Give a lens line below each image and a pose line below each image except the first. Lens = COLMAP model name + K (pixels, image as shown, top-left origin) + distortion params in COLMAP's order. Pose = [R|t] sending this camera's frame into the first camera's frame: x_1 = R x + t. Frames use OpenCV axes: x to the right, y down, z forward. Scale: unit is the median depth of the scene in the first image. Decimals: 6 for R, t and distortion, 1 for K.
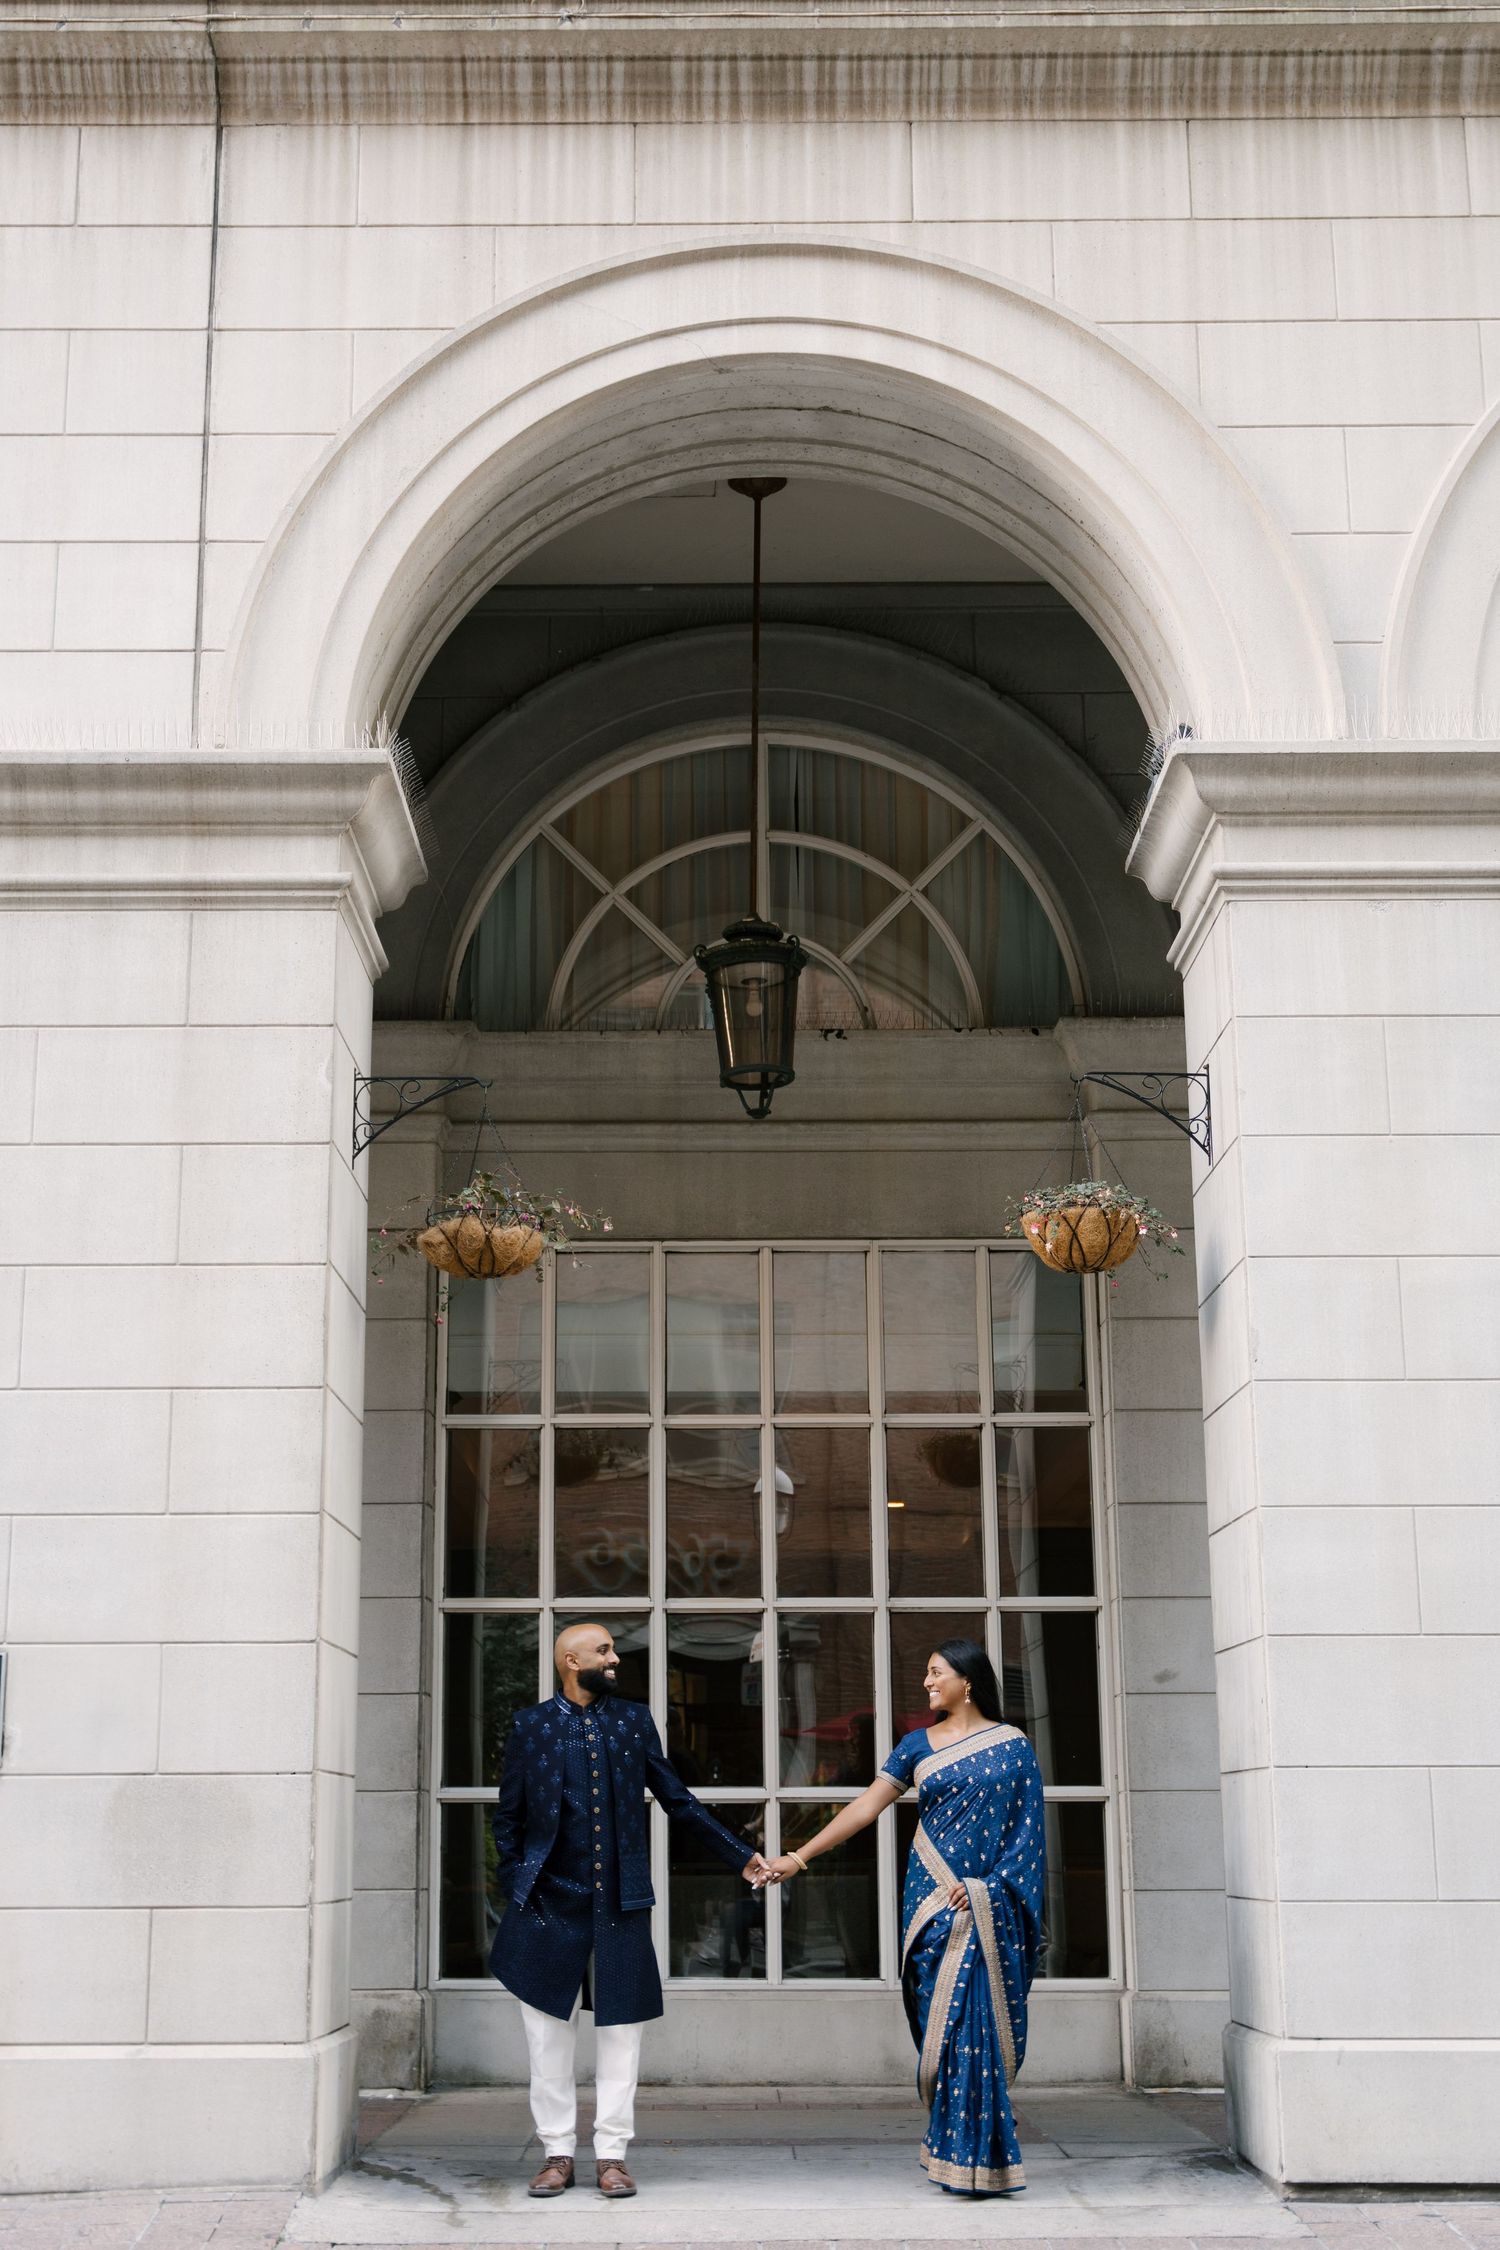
lens RADIAL K [[2777.5, 0, 750.0], [0, 2777.5, 1125.0], [0, 0, 1]] dist [-0.168222, 0.996765]
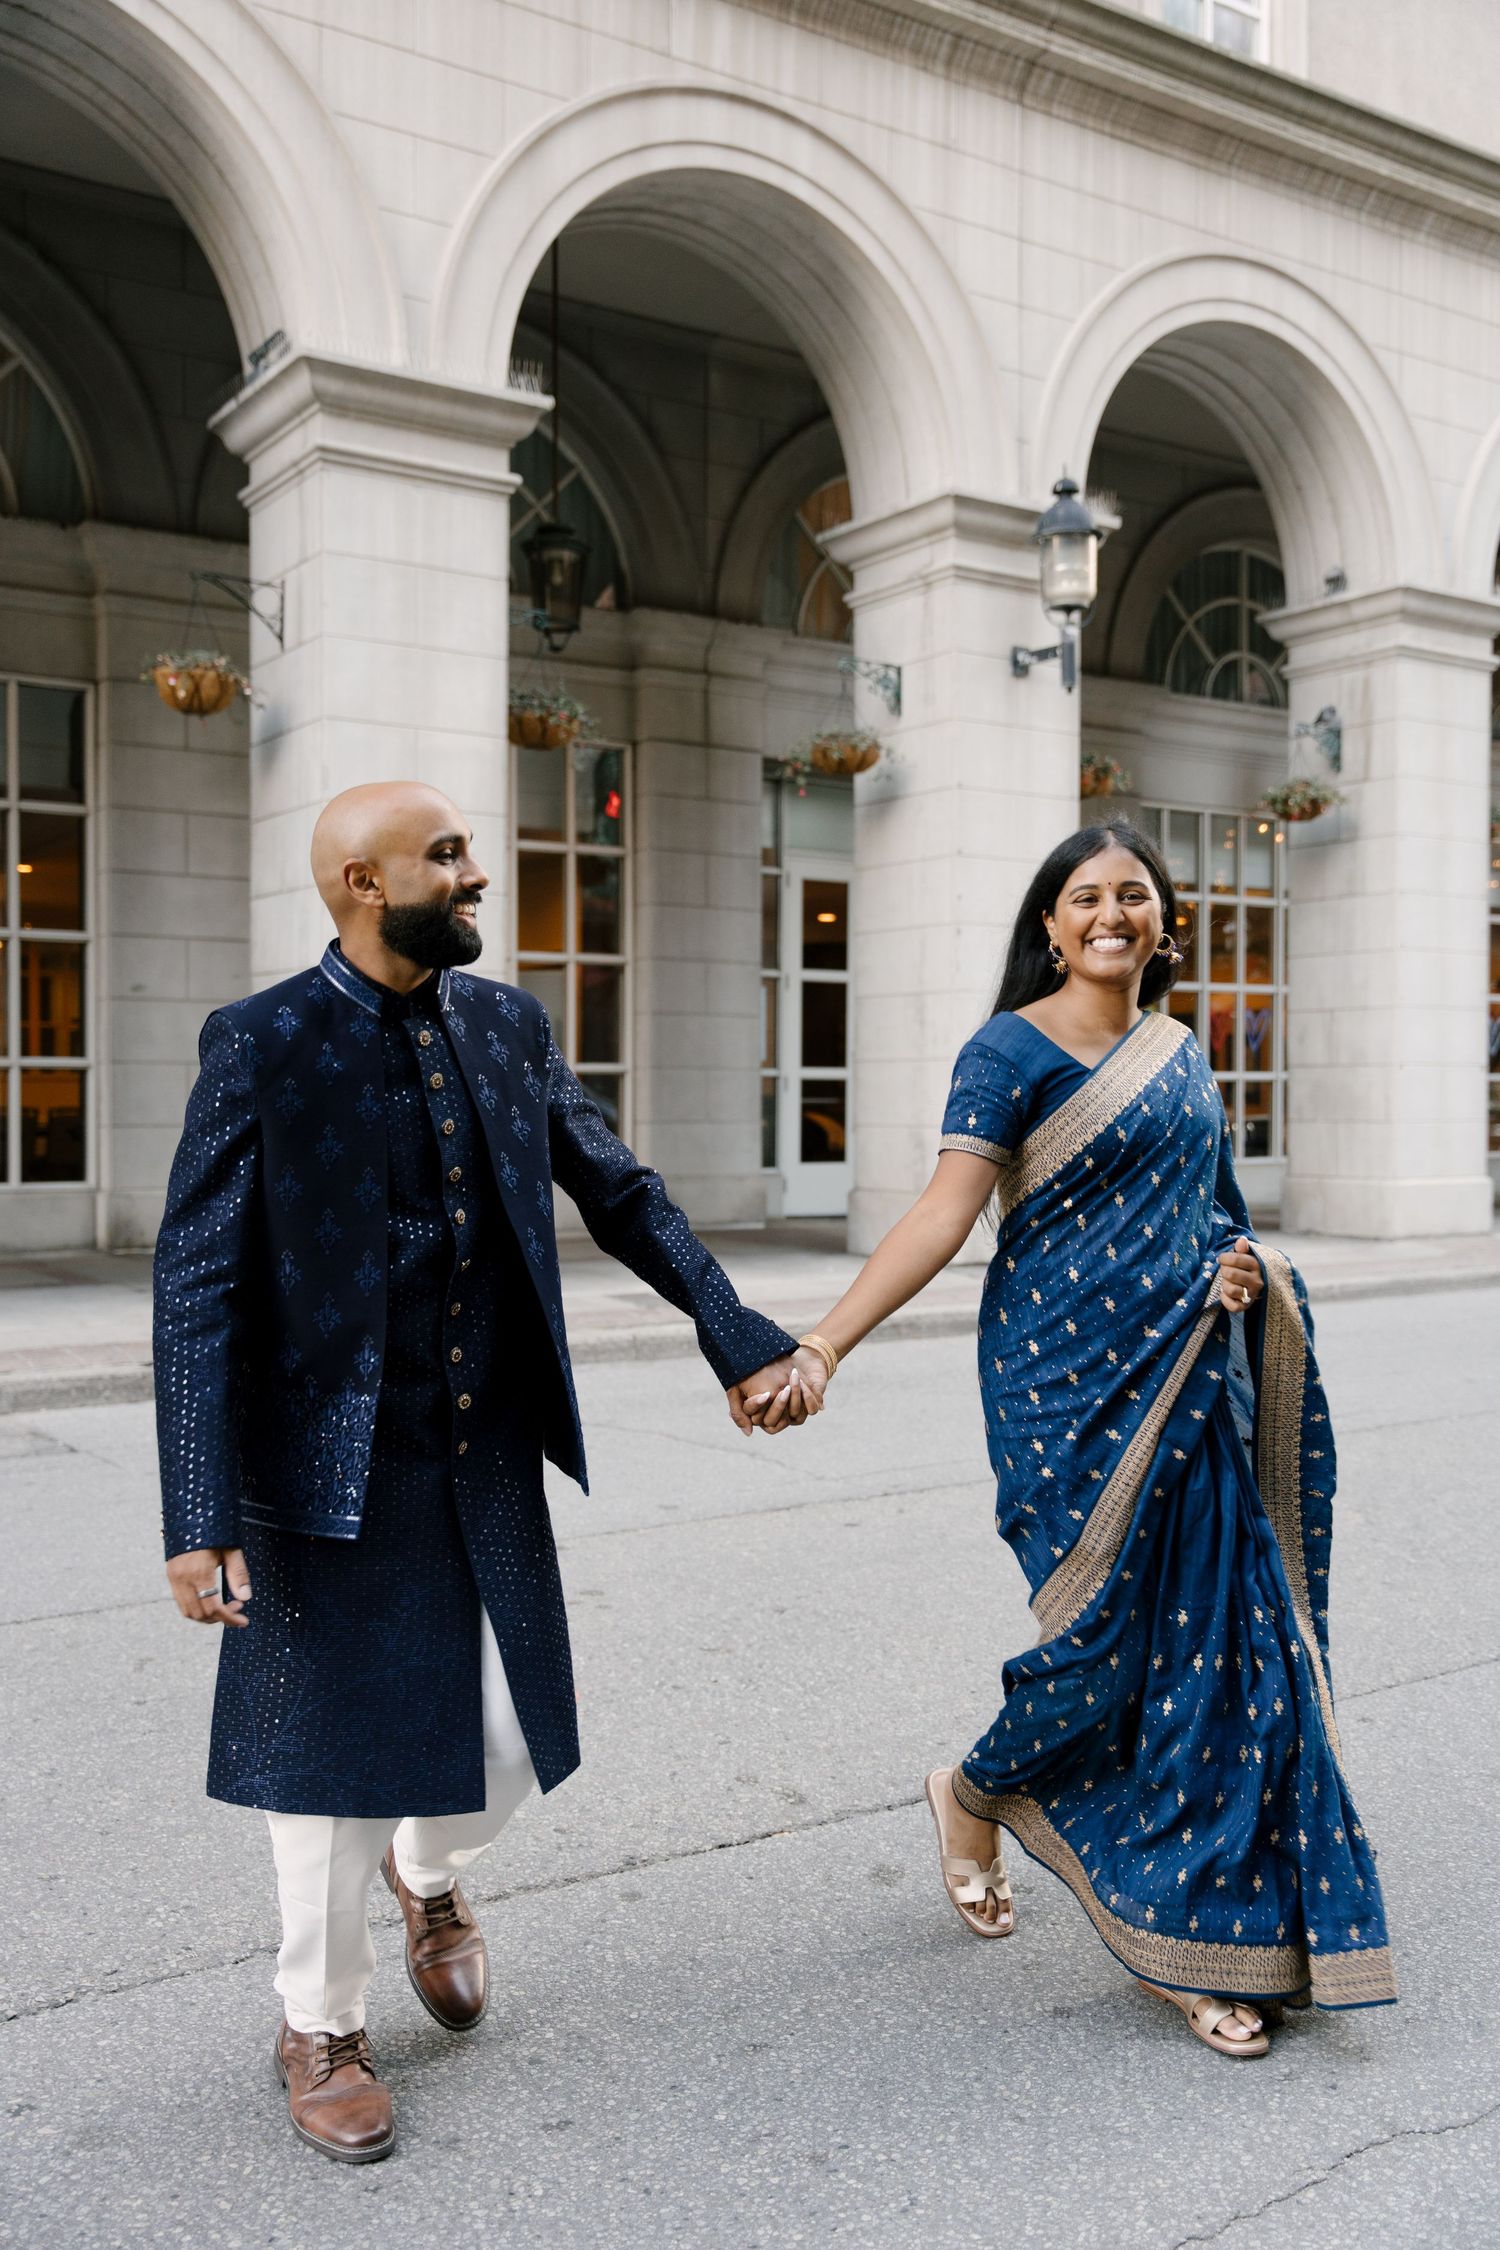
lens RADIAL K [[1844.1, 0, 750.0], [0, 1844.1, 1125.0], [0, 0, 1]] dist [-0.085449, 0.118148]
pose [[0.865680, -0.009403, 0.500510, -0.111895], [-0.124719, 0.964245, 0.233830, -0.000543], [-0.484813, -0.264845, 0.833555, -0.000281]]
